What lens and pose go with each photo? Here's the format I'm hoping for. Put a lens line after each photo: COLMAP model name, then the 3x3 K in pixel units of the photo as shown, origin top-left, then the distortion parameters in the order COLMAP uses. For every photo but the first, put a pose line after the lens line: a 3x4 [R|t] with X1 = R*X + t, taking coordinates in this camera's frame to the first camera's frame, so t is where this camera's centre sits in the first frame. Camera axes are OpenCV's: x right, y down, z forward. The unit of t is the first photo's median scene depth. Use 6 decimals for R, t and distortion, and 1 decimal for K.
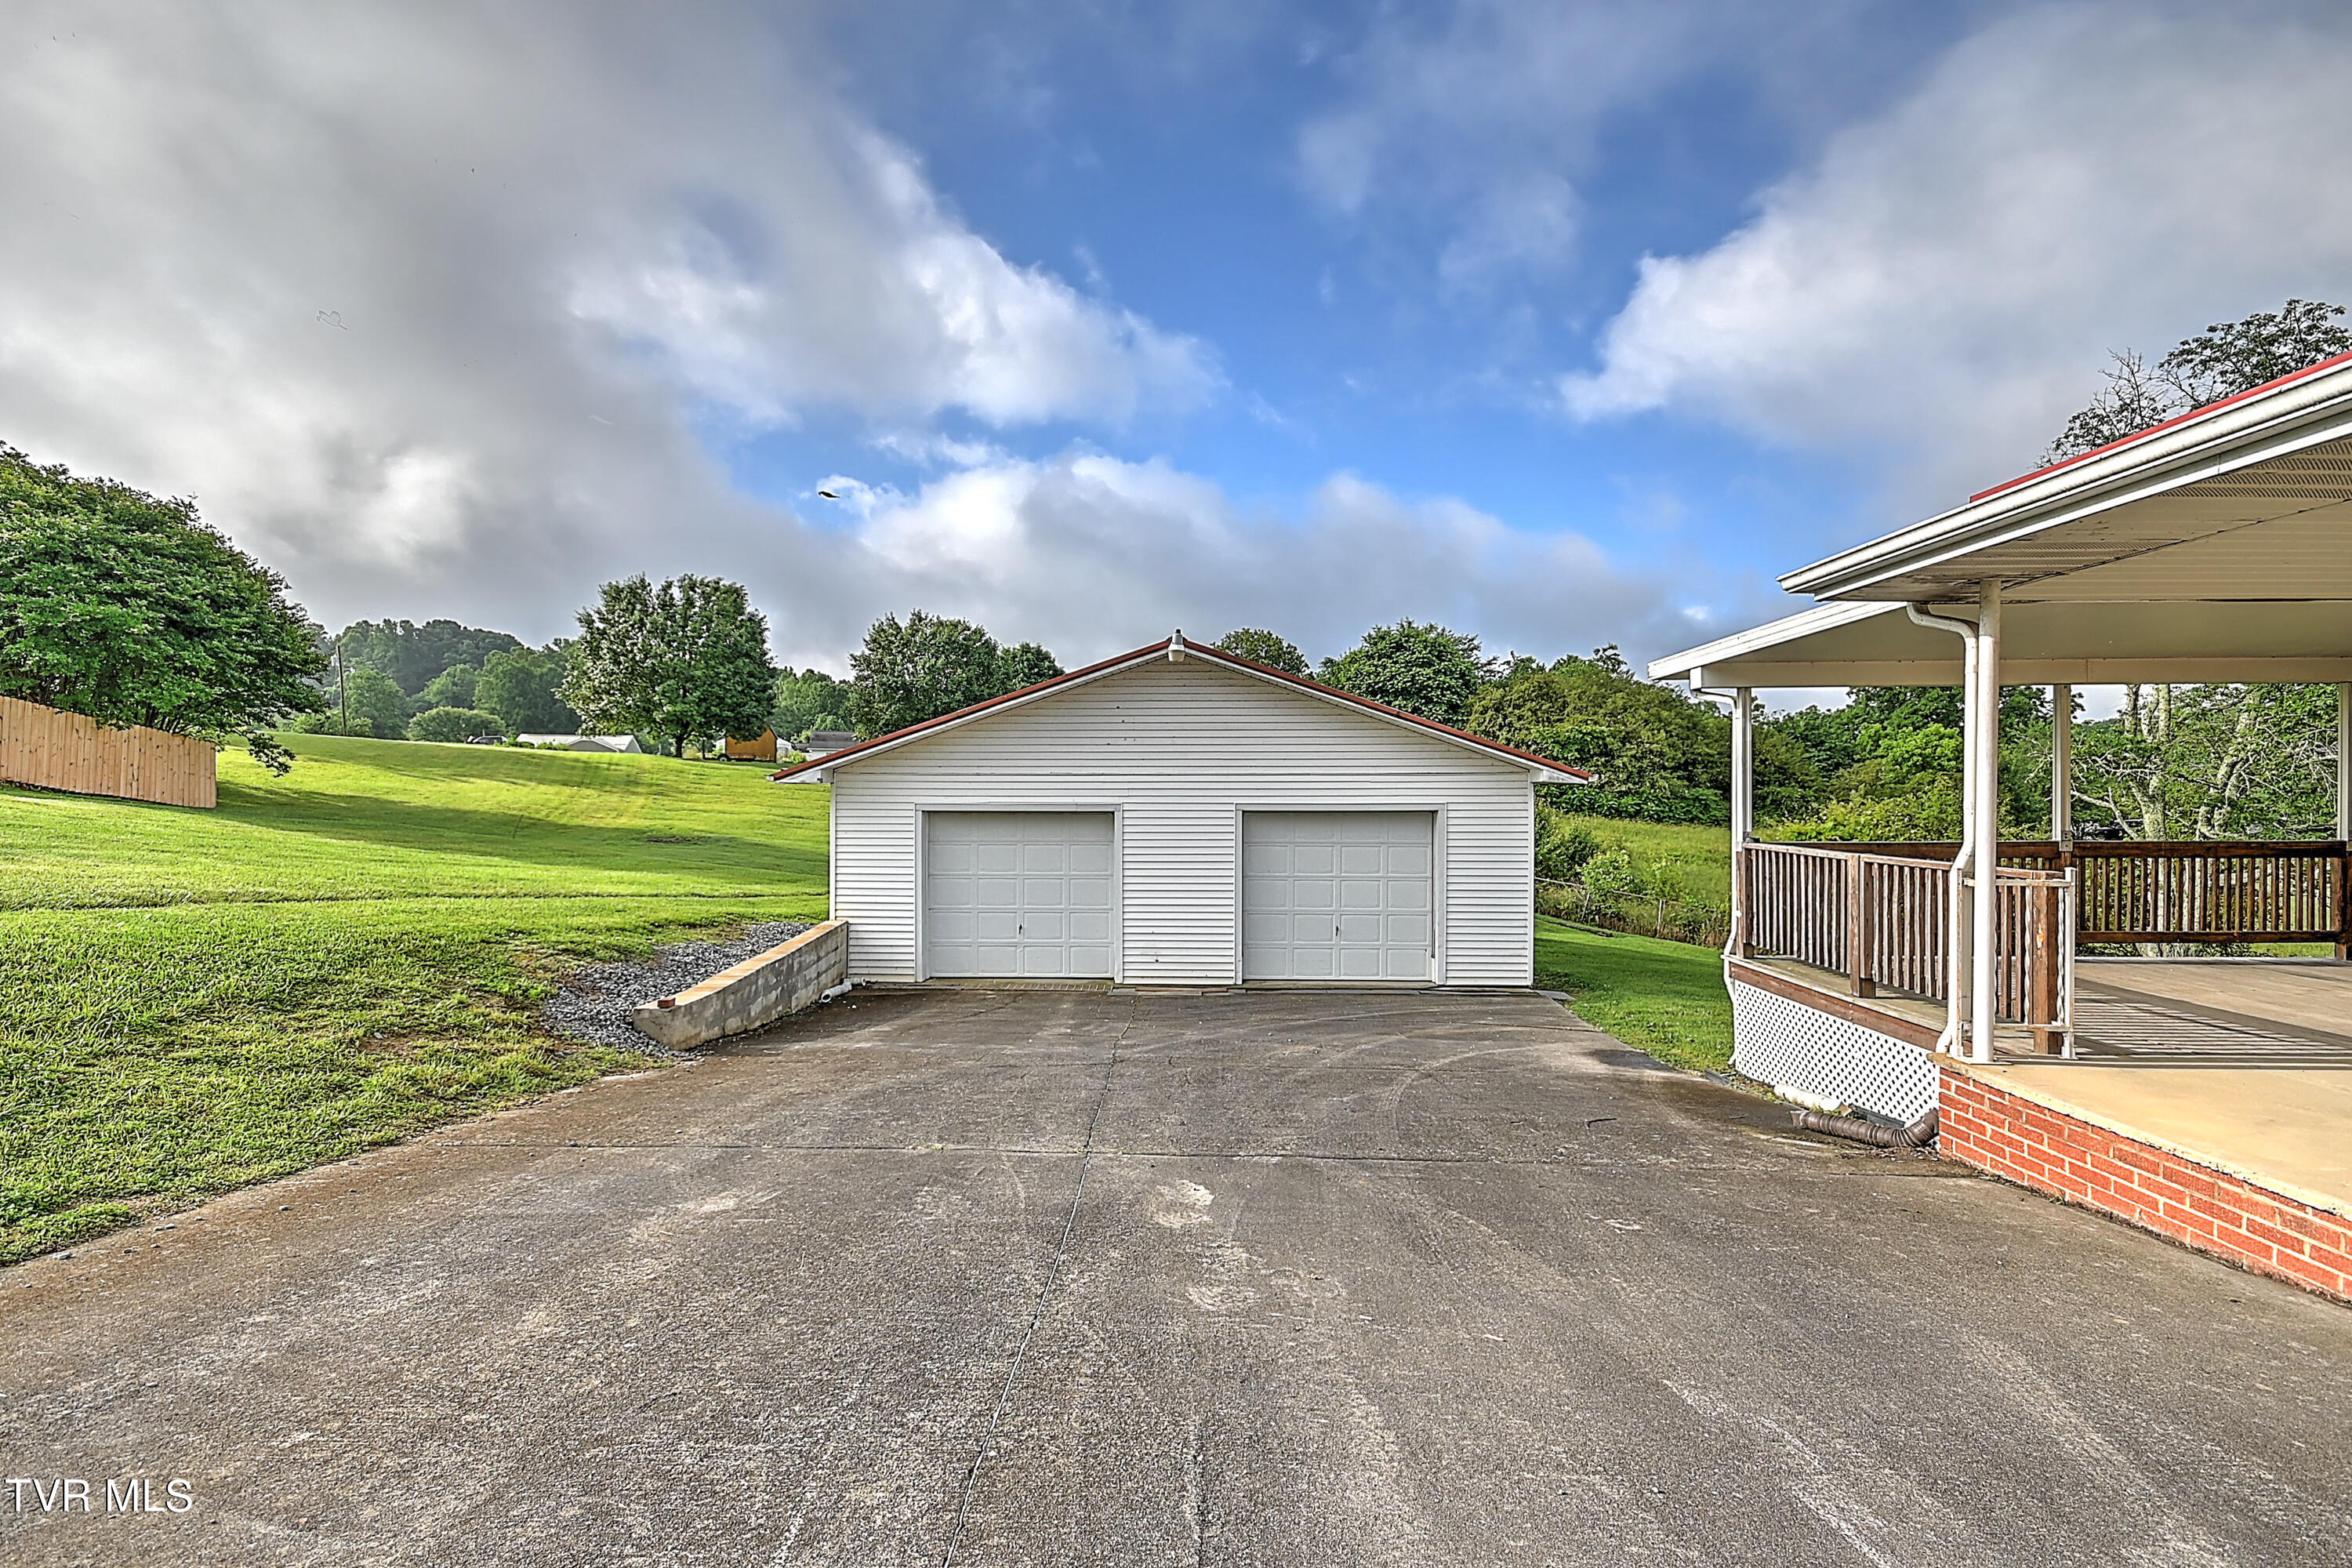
lens RADIAL K [[1018.5, 0, 1157.0], [0, 1018.5, 793.7], [0, 0, 1]] dist [0.010723, -0.001612]
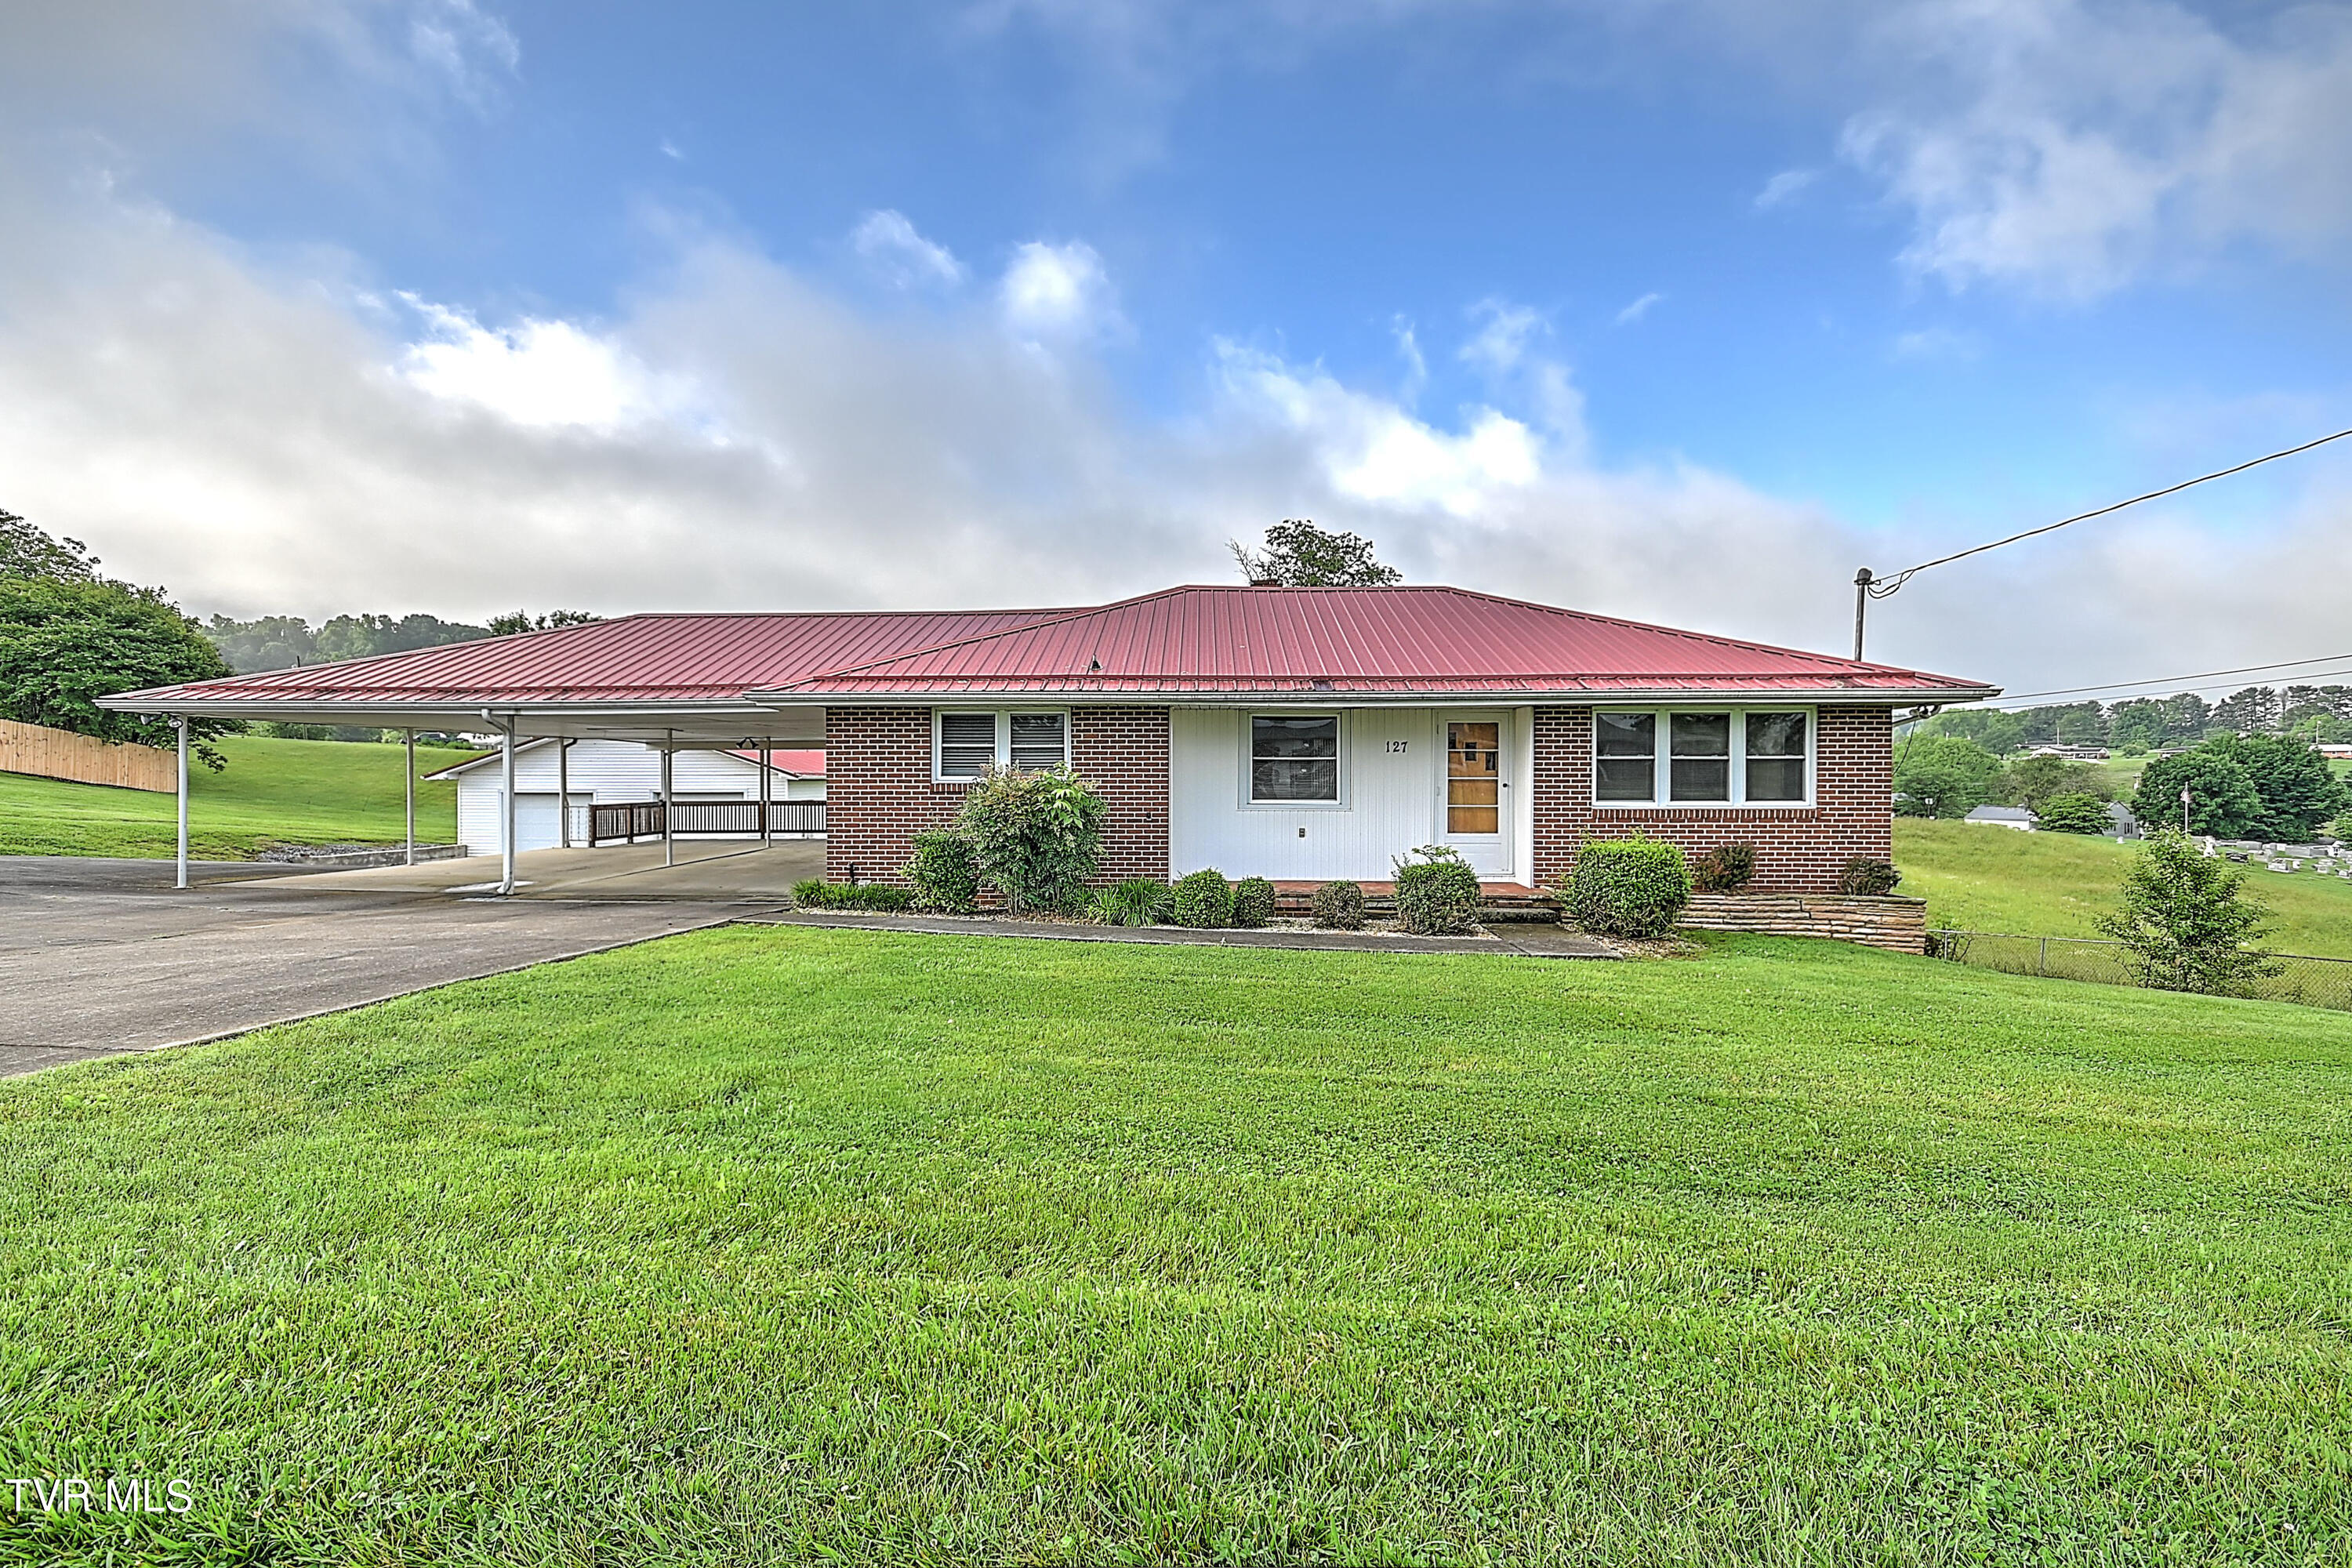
lens RADIAL K [[1018.5, 0, 1175.6], [0, 1018.5, 790.1], [0, 0, 1]] dist [0.010723, -0.001612]
pose [[0.999902, -0.005832, 0.012734, 0.266544], [0.005641, 0.999871, 0.015038, -0.002197], [-0.012820, -0.014965, 0.999806, -0.268309]]
